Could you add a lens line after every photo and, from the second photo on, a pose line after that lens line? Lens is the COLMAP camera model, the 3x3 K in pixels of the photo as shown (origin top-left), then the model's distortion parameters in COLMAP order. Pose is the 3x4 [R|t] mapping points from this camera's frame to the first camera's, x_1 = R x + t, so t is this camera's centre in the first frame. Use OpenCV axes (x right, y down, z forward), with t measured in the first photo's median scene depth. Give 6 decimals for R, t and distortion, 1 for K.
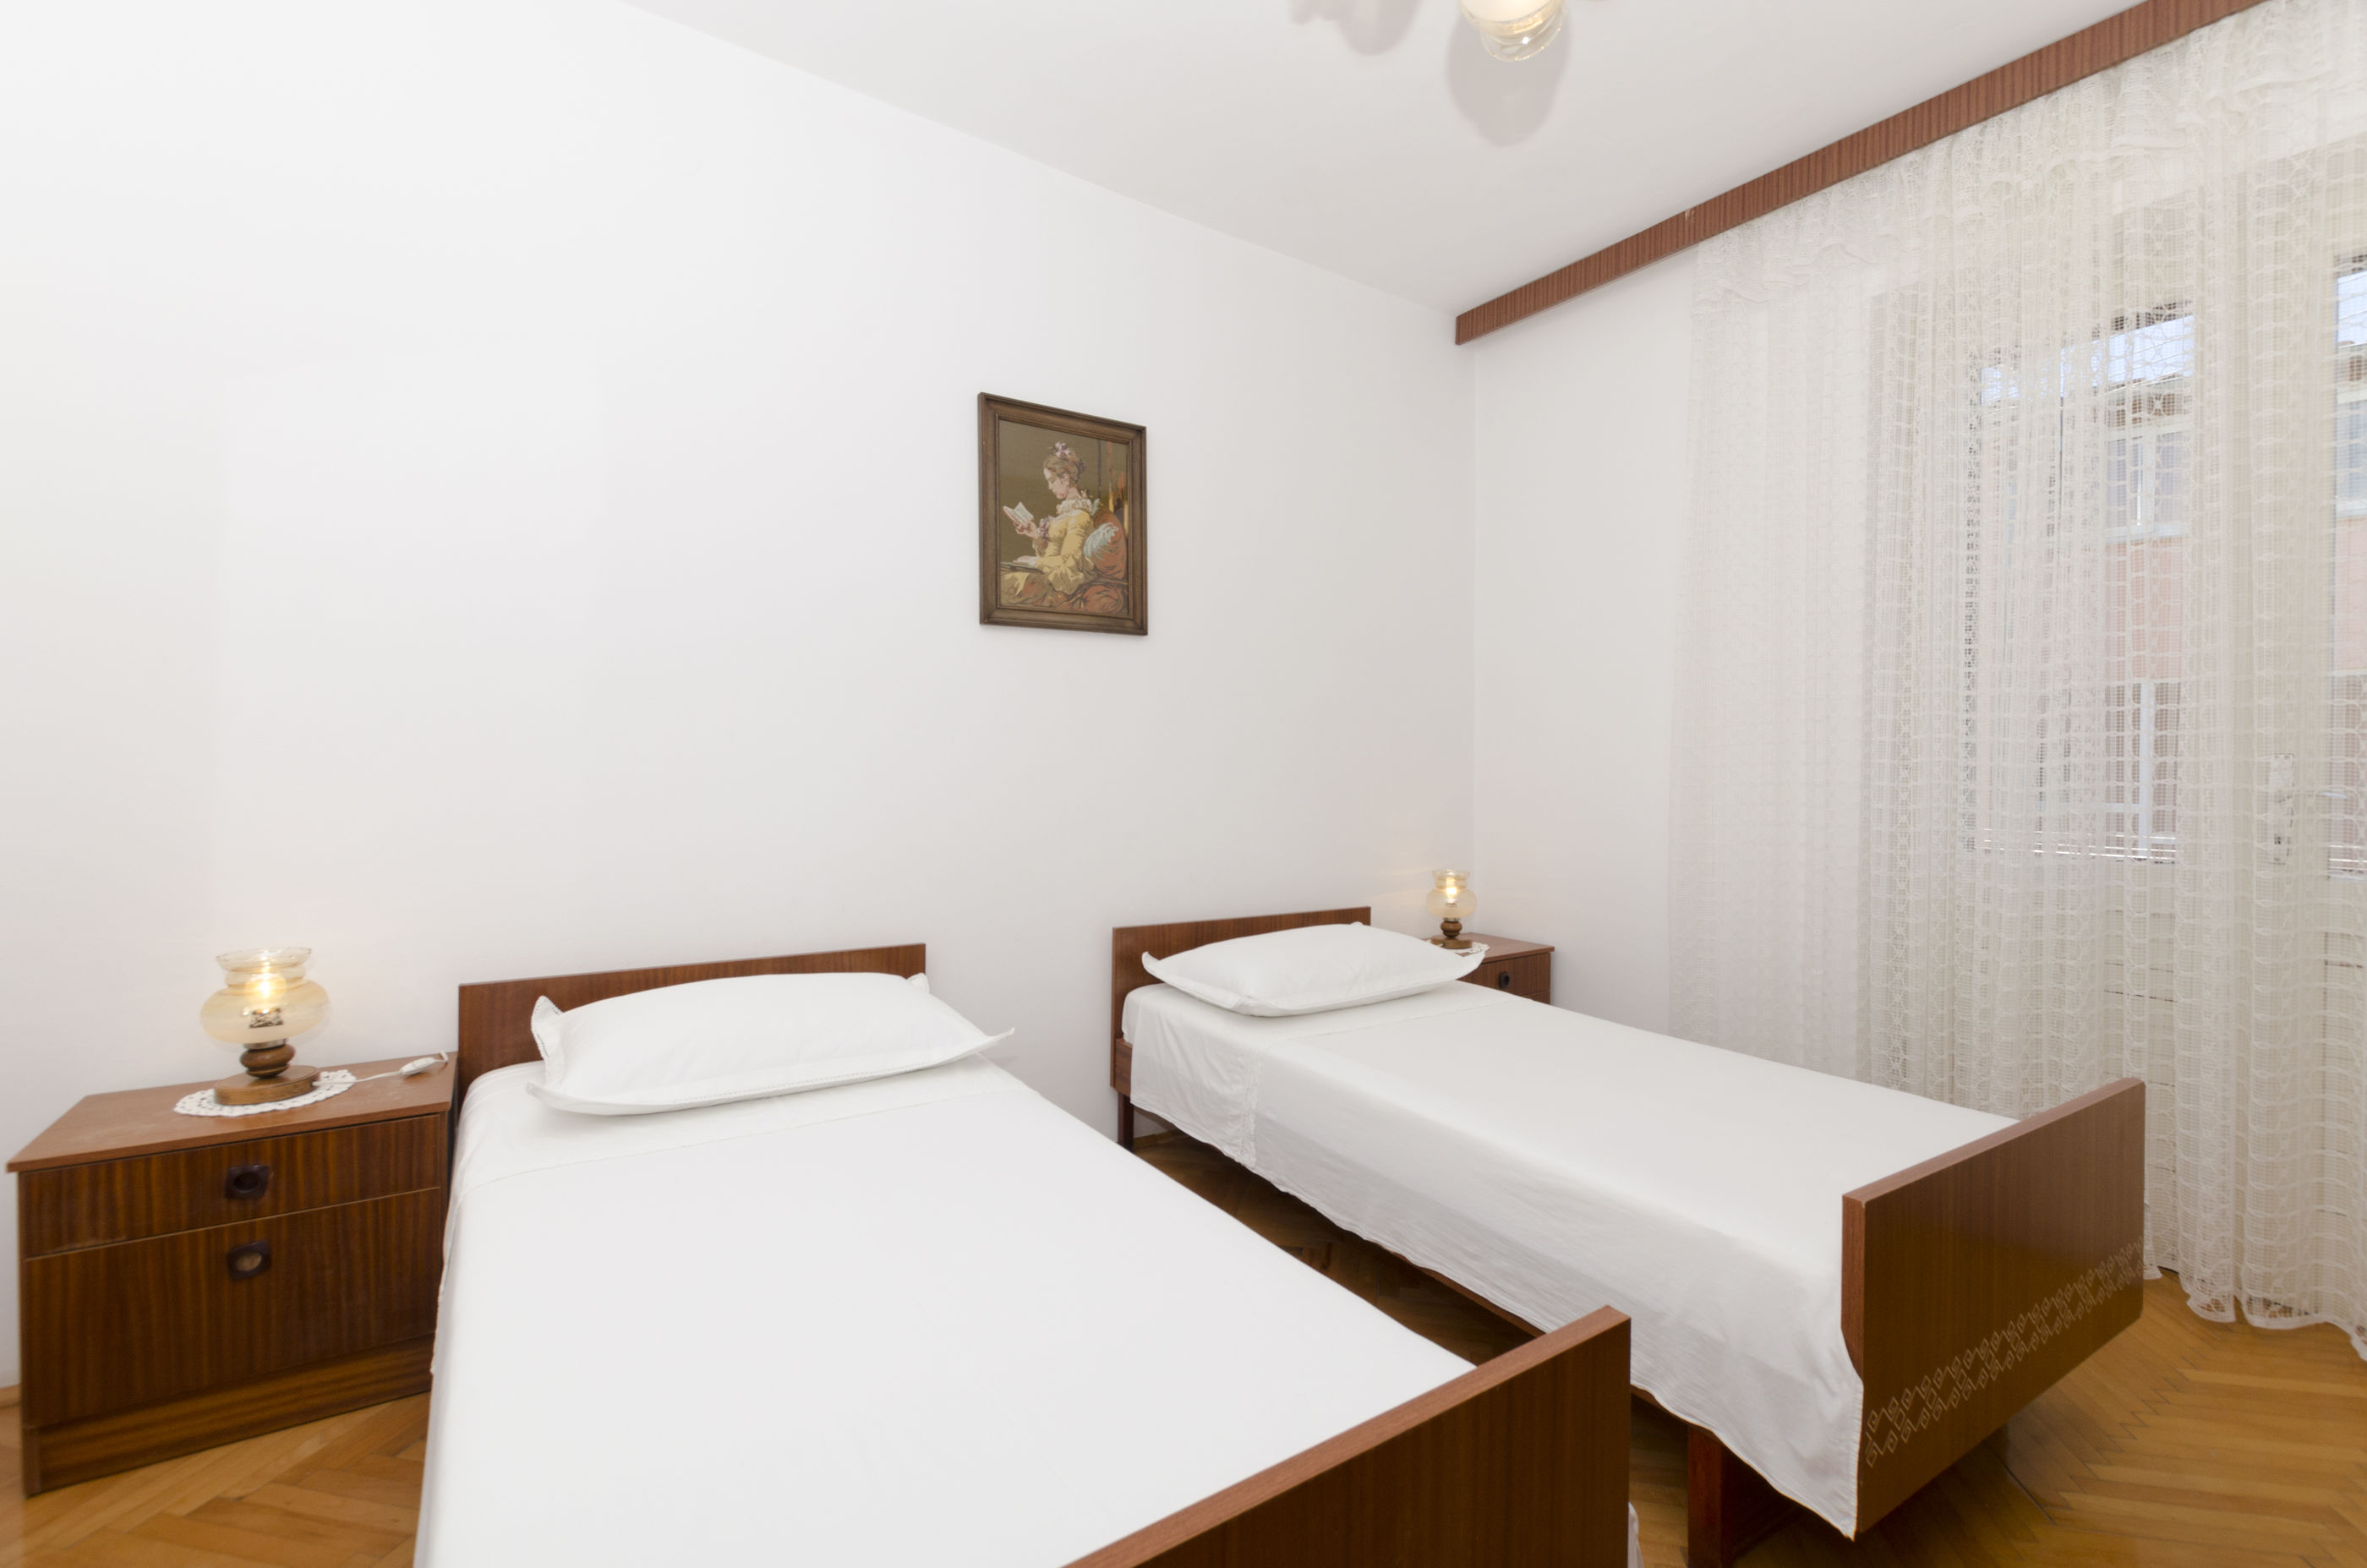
lens RADIAL K [[1028.3, 0, 1185.3], [0, 1028.3, 768.7], [0, 0, 1]] dist [0.008570, -0.003481]
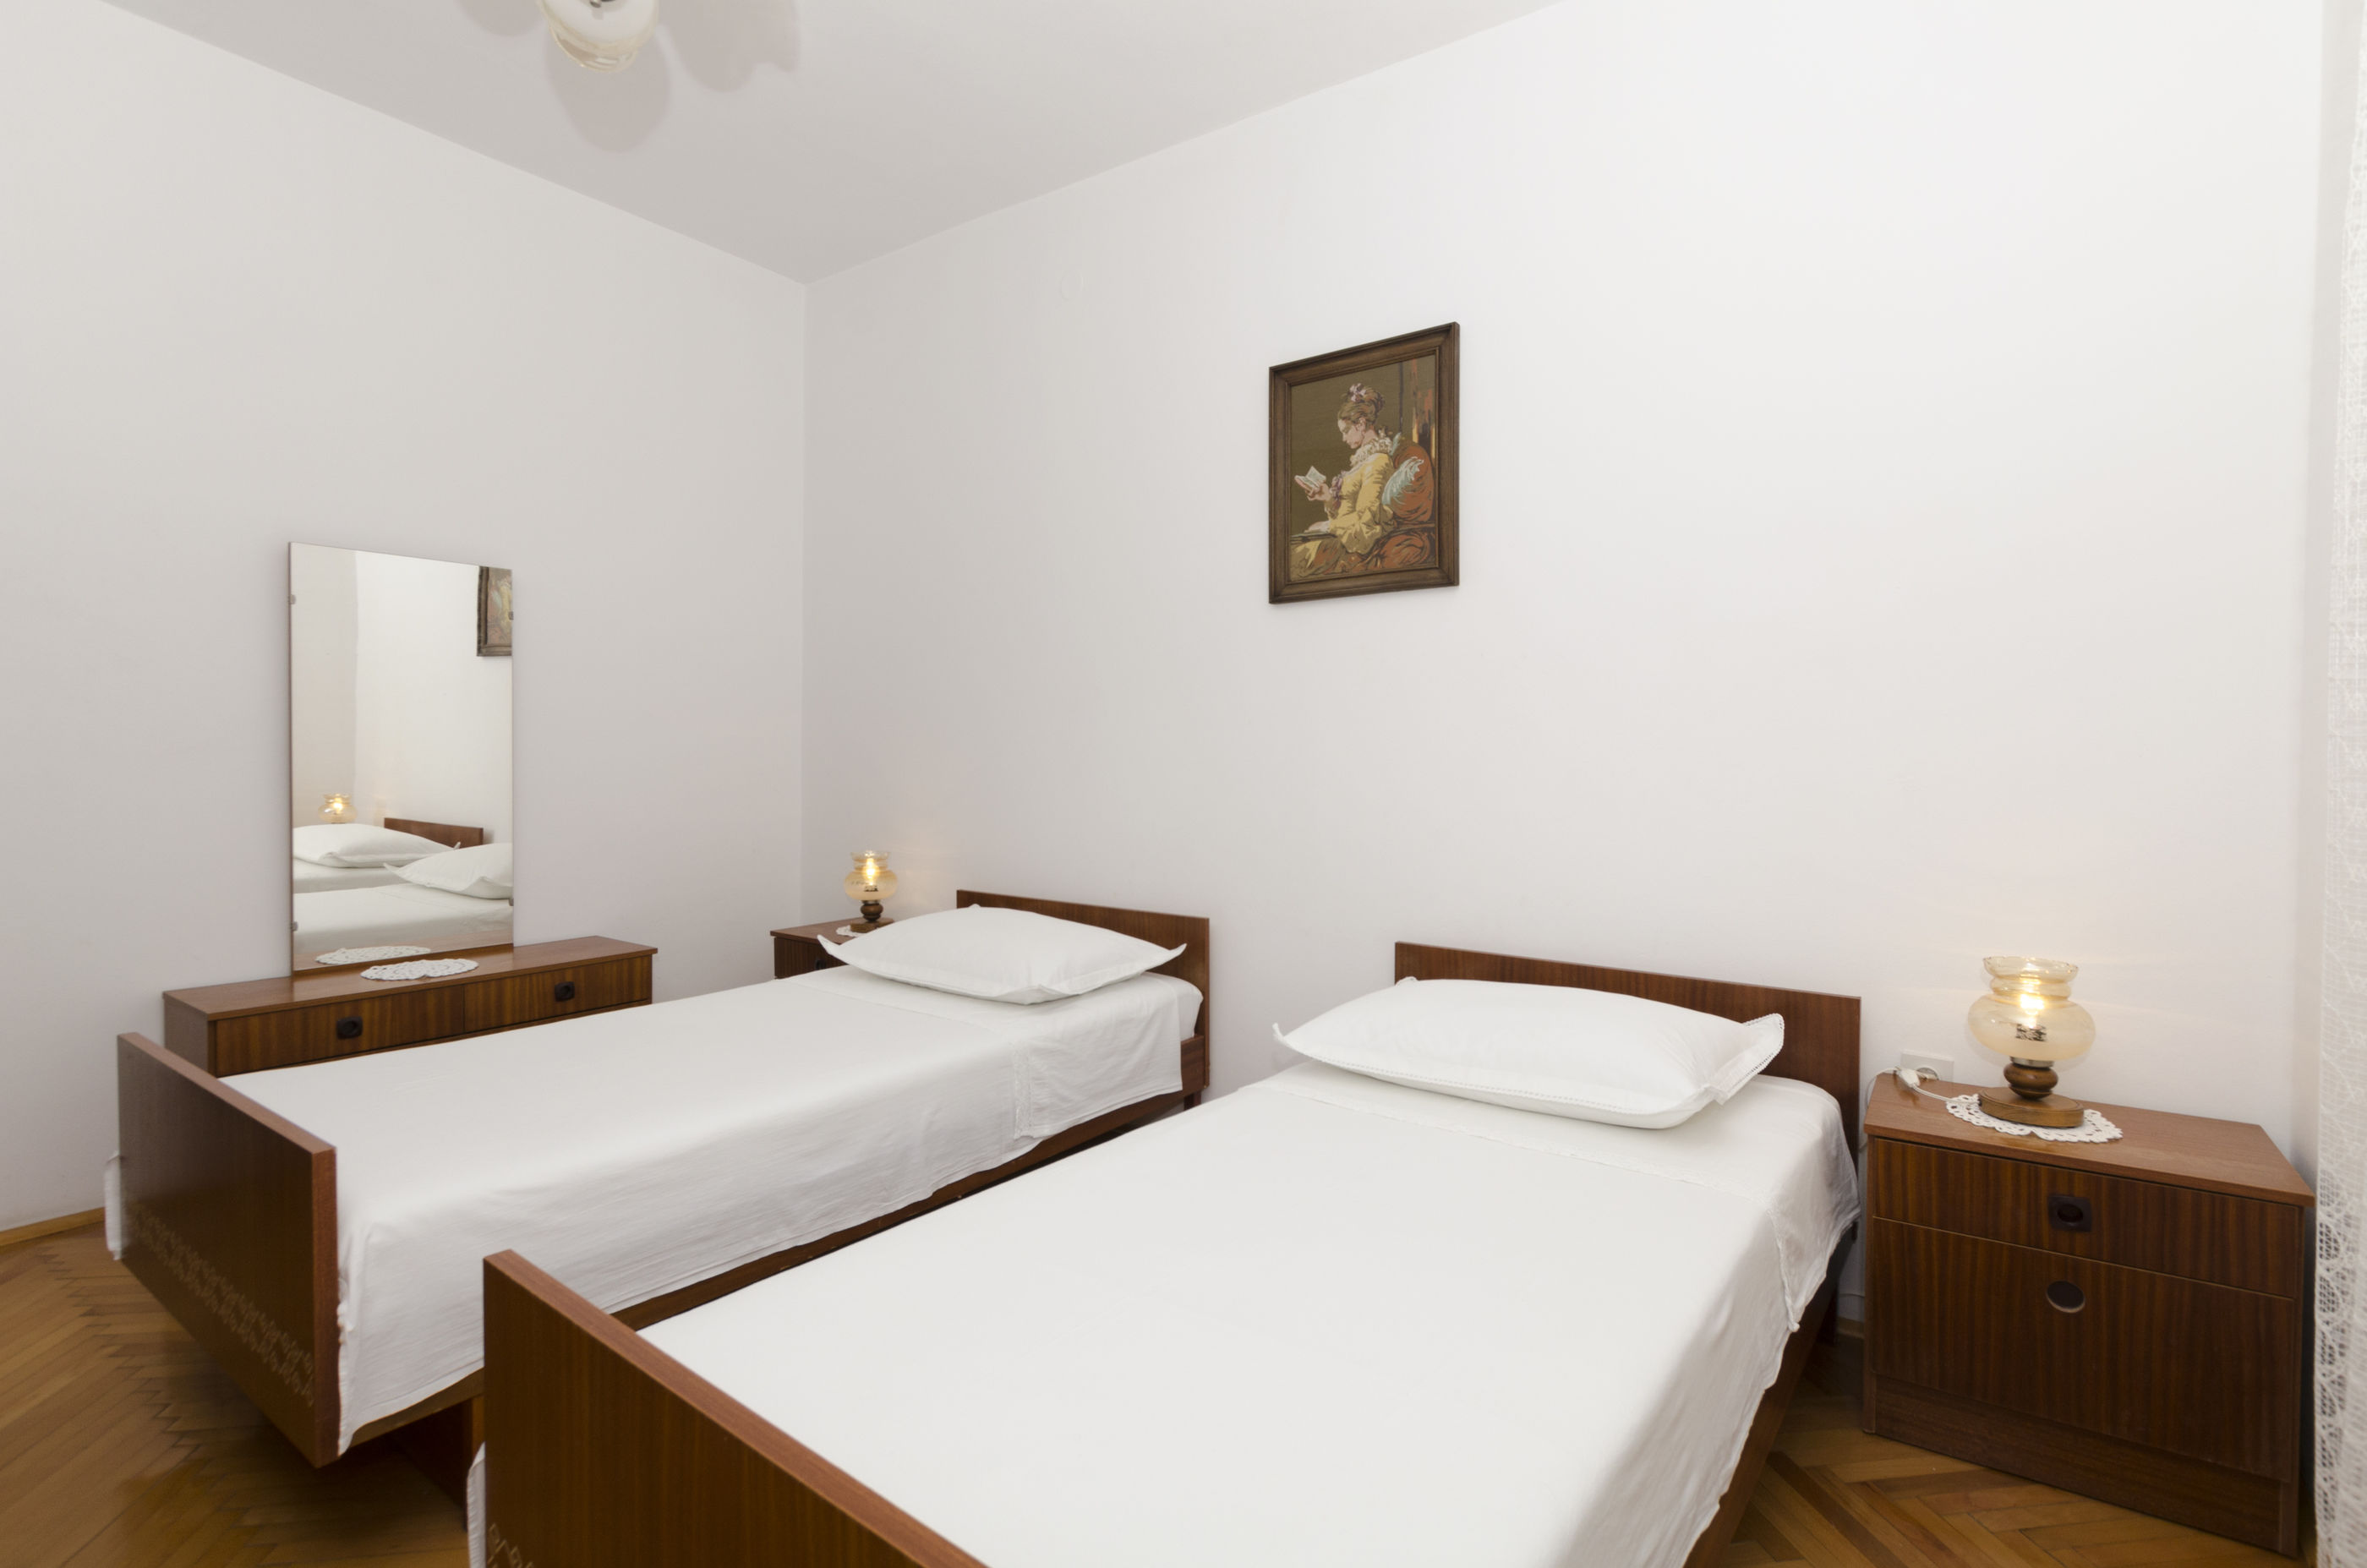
lens RADIAL K [[1115.6, 0, 1194.0], [0, 1115.6, 778.3], [0, 0, 1]] dist [-0.000161, -0.000120]
pose [[0.356262, 0.012907, -0.934297, 0.731521], [-0.011338, 0.999891, 0.009490, 0.014786], [0.934317, 0.007212, 0.356370, 0.530434]]
